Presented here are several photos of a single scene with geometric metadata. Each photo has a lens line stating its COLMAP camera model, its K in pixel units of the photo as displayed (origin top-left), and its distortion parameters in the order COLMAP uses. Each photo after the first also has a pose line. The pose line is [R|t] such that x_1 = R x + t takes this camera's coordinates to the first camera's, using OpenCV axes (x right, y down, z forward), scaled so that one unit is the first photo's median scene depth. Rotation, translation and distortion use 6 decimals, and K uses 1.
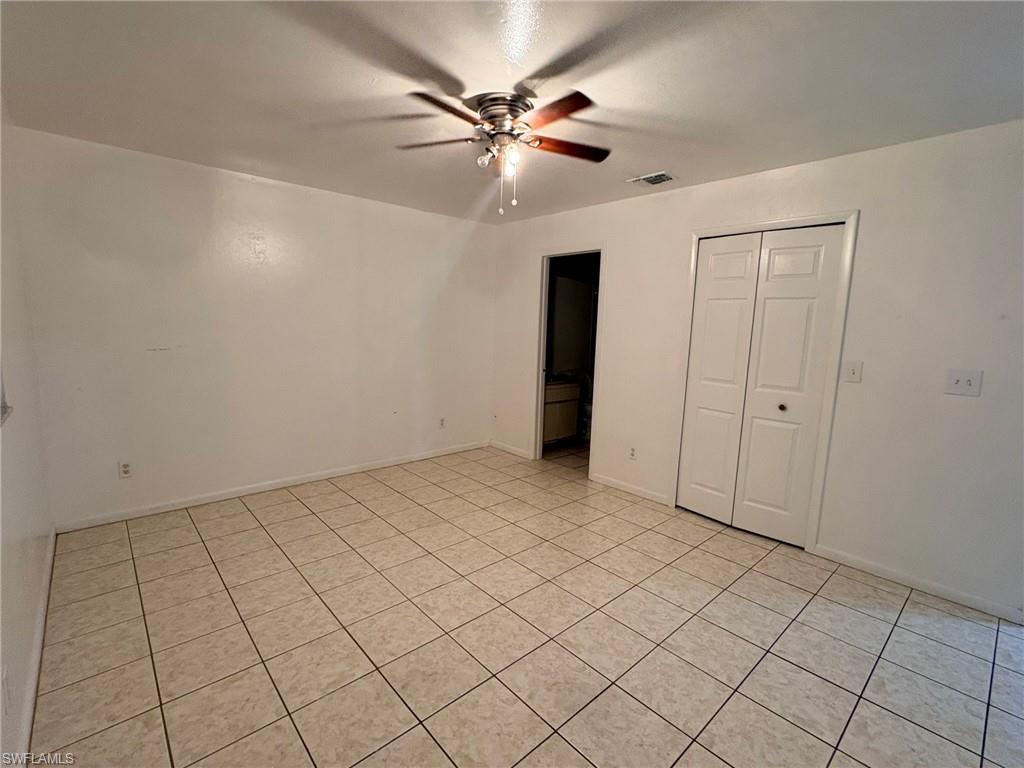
lens RADIAL K [[469.8, 0, 527.4], [0, 469.8, 385.8], [0, 0, 1]] dist [-0.000602, 0.000279]
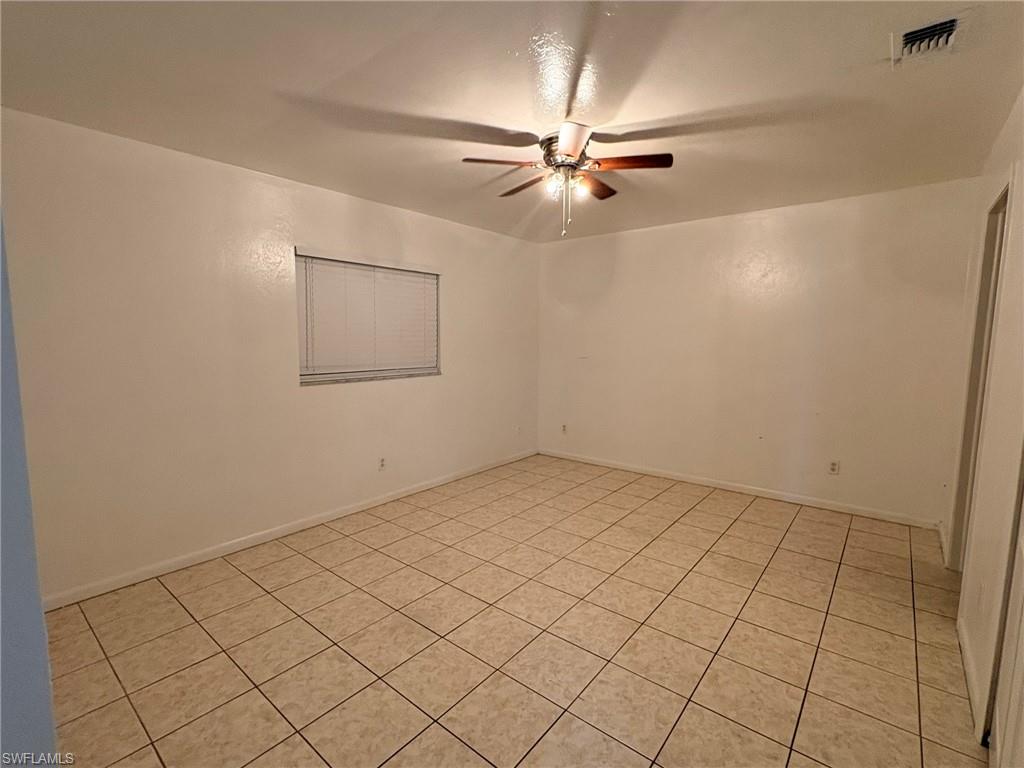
lens RADIAL K [[469.8, 0, 527.4], [0, 469.8, 385.8], [0, 0, 1]] dist [-0.000602, 0.000279]
pose [[0.149729, 0.073522, -0.985990, 0.823782], [-0.130193, 0.990014, 0.054051, -0.056079], [0.980118, 0.120276, 0.157806, 0.580160]]
